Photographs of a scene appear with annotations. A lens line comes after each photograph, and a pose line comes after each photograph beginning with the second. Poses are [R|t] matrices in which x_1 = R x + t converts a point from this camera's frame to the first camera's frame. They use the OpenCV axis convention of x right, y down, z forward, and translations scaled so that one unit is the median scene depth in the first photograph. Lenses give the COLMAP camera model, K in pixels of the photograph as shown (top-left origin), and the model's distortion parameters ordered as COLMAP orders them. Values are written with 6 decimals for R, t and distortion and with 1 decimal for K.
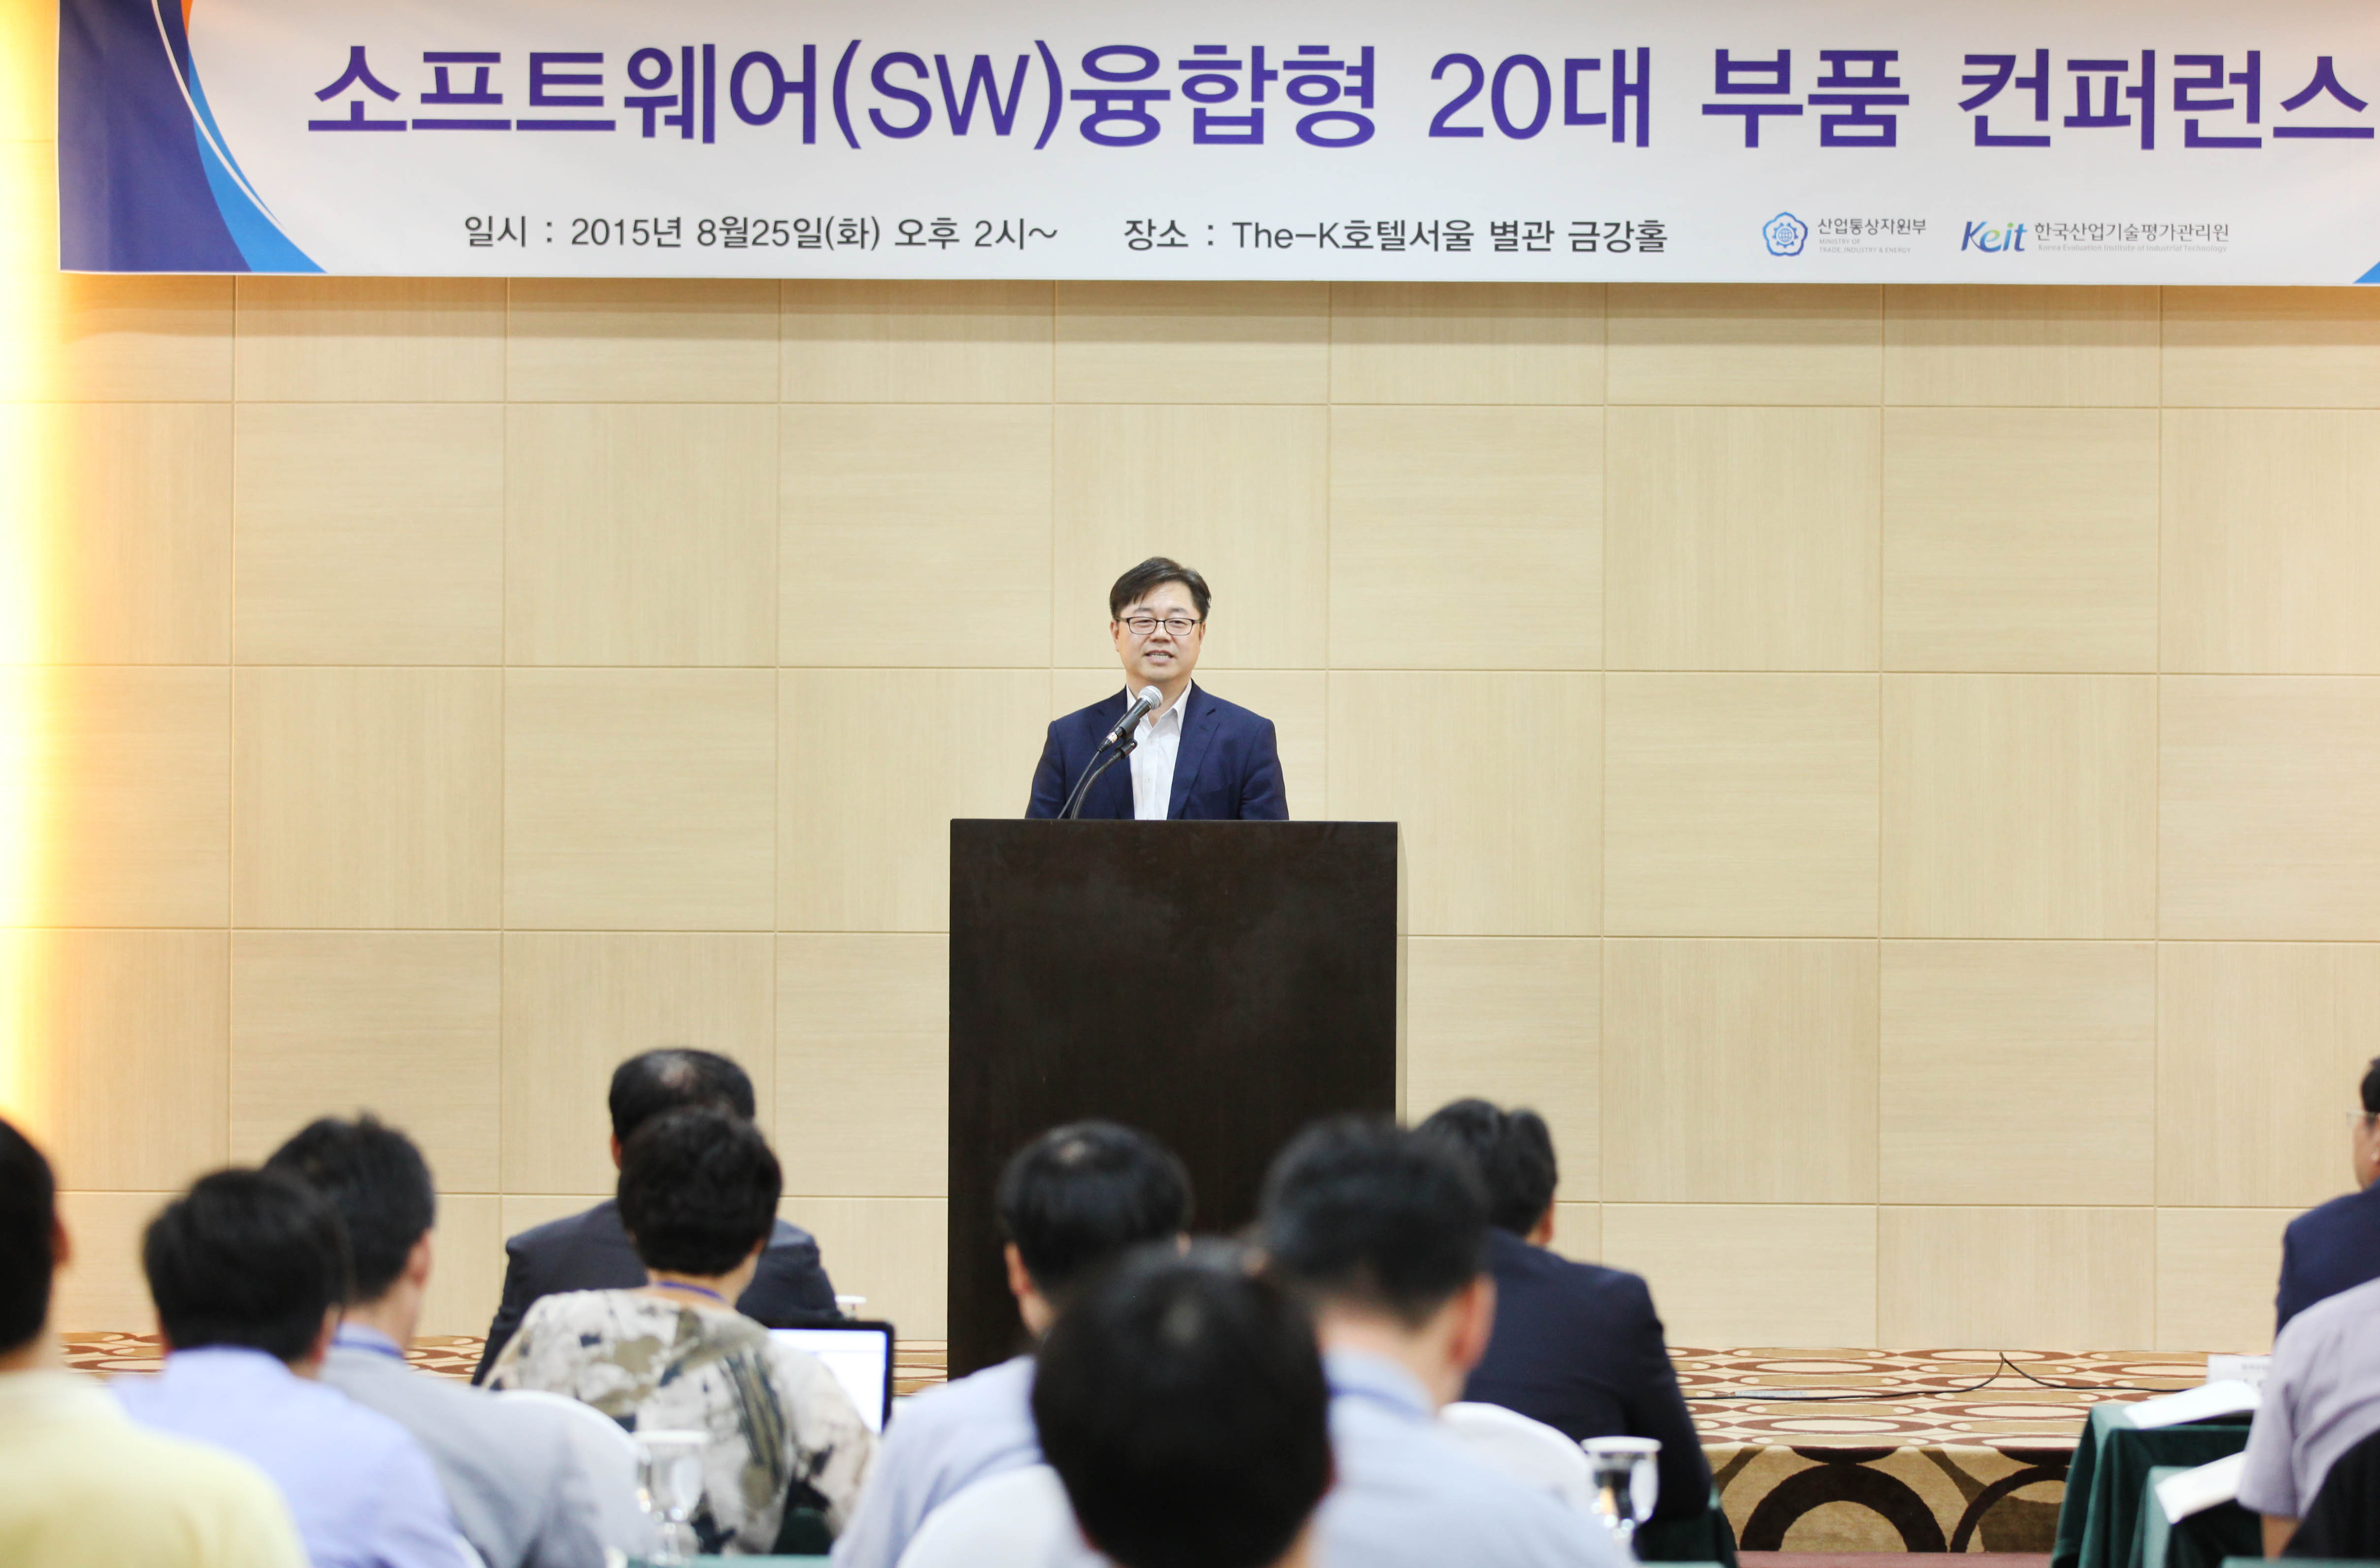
lens RADIAL K [[7113.9, 0, 1190.0], [0, 7113.9, 784.0], [0, 0, 1]] dist [-0.118869, -0.238565]
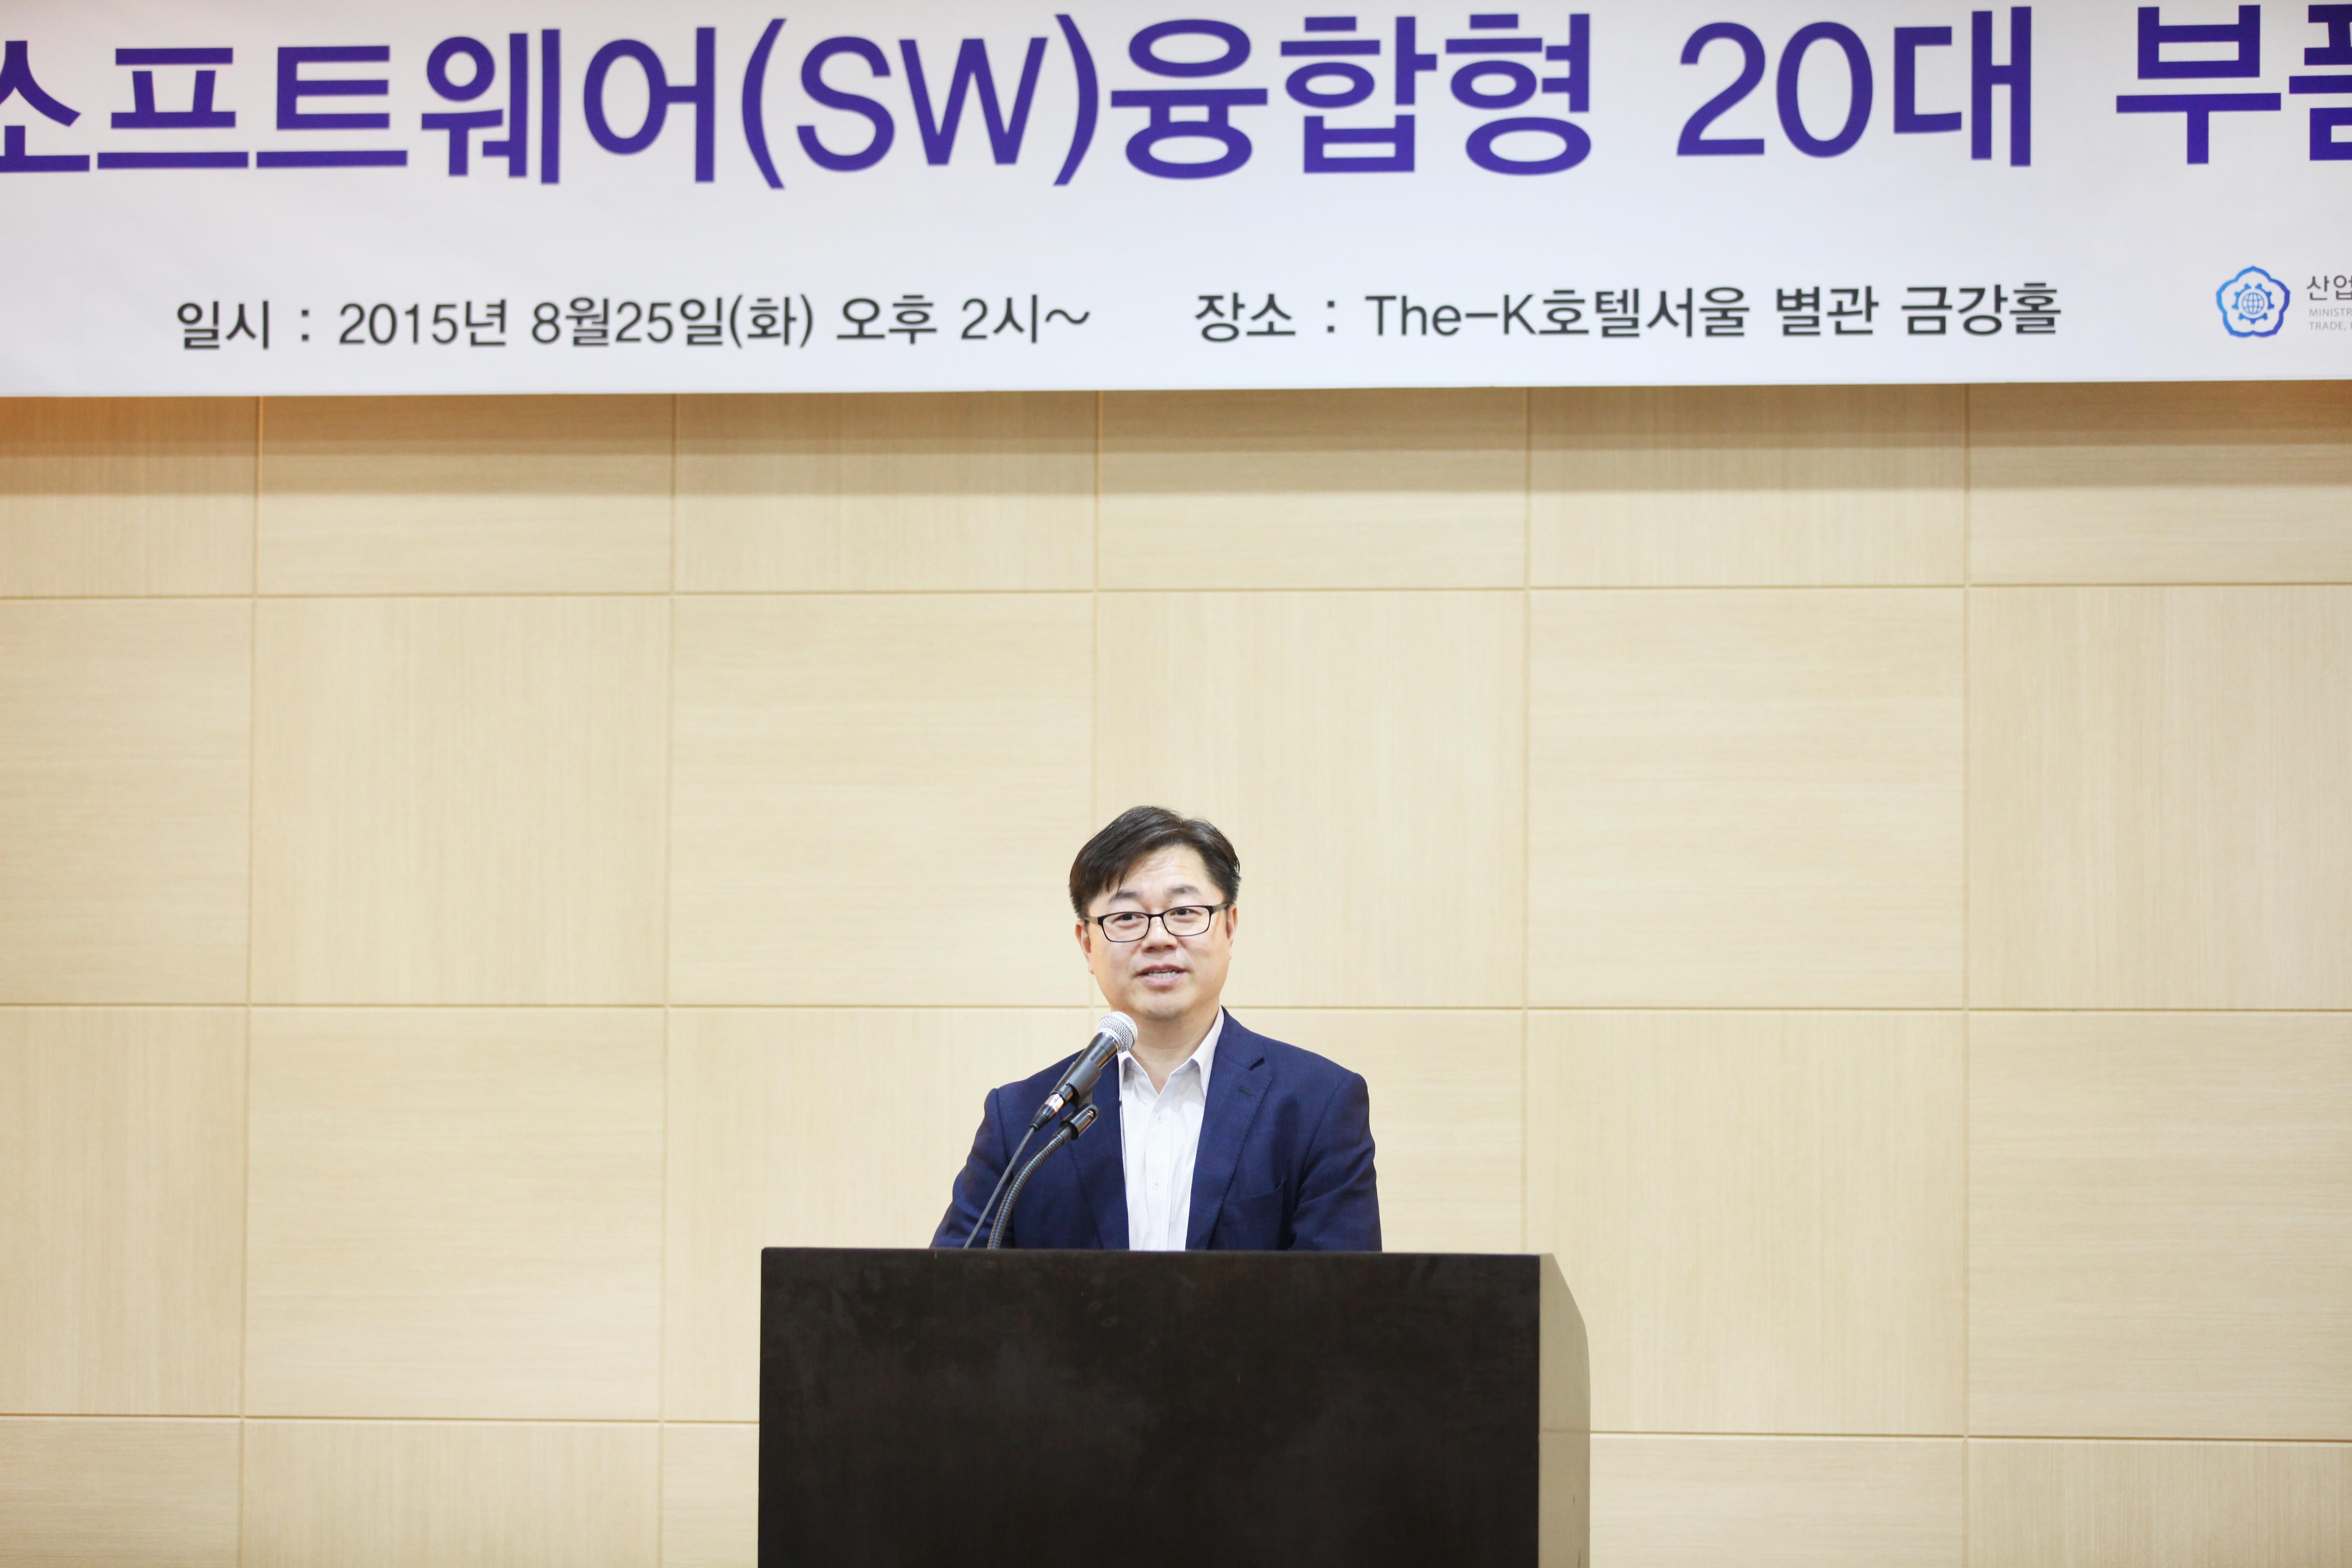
lens RADIAL K [[6817.9, 0, 1176.0], [0, 6817.9, 784.0], [0, 0, 1]] dist [-0.015857, 0.512583]
pose [[0.995762, -0.004301, -0.091866, 0.044439], [-0.001262, 0.998173, -0.060405, 0.000552], [0.091958, 0.060265, 0.993938, 0.401076]]
